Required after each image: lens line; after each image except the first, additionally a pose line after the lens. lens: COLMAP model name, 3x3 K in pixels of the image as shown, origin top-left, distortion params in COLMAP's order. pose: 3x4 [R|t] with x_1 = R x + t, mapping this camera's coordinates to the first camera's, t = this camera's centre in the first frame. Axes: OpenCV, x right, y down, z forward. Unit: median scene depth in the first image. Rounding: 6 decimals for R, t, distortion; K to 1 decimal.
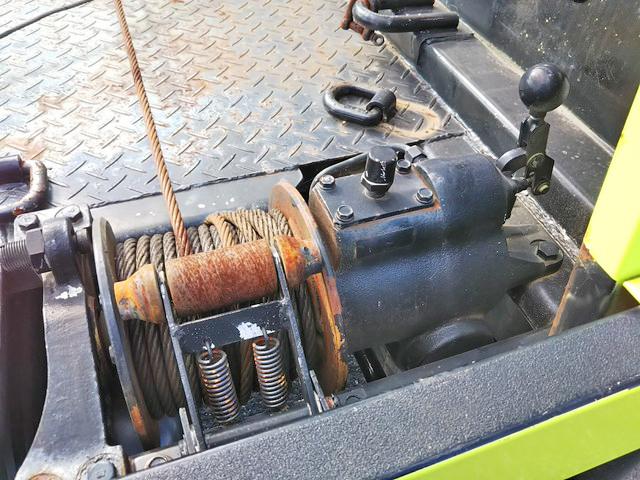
lens RADIAL K [[575.2, 0, 308.8], [0, 575.2, 239.2], [0, 0, 1]] dist [0.004012, -0.100383]
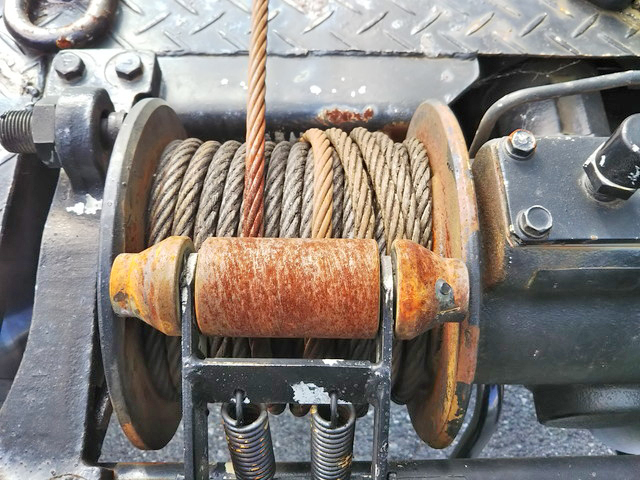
lens RADIAL K [[575.2, 0, 308.8], [0, 575.2, 239.2], [0, 0, 1]] dist [0.004012, -0.100383]
pose [[0.944373, 0.288181, -0.158466, -0.047785], [-0.220743, 0.912607, 0.344122, -0.163299], [0.243787, -0.289999, 0.925456, 0.417523]]
